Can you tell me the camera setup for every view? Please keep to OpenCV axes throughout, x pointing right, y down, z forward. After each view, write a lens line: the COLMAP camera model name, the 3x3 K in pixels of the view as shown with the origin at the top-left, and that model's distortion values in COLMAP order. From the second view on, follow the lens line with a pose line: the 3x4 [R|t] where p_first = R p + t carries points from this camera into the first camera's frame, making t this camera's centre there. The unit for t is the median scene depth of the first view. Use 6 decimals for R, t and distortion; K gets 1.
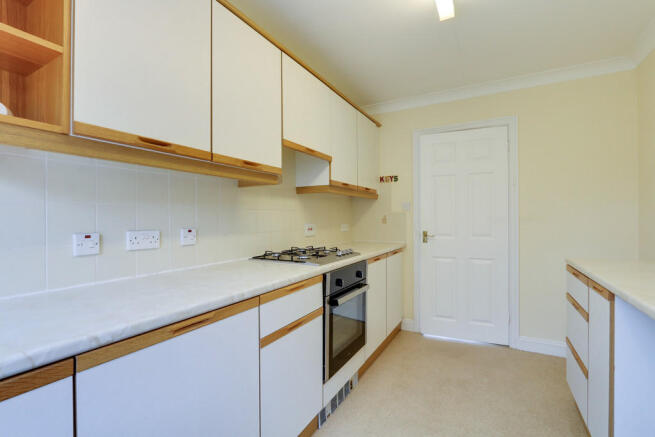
lens RADIAL K [[303.0, 0, 327.5], [0, 303.0, 218.5], [0, 0, 1]] dist [0.000198, 0.000038]
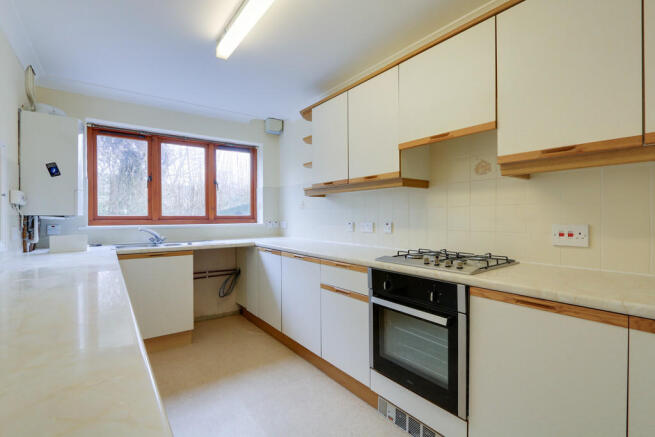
lens RADIAL K [[343.3, 0, 327.5], [0, 343.3, 218.5], [0, 0, 1]] dist [0.001846, 0.000229]
pose [[-0.454371, 0.022532, -0.890527, 1.259778], [0.017929, 0.999709, 0.016147, -0.020246], [0.890632, -0.008629, -0.454643, 1.553160]]
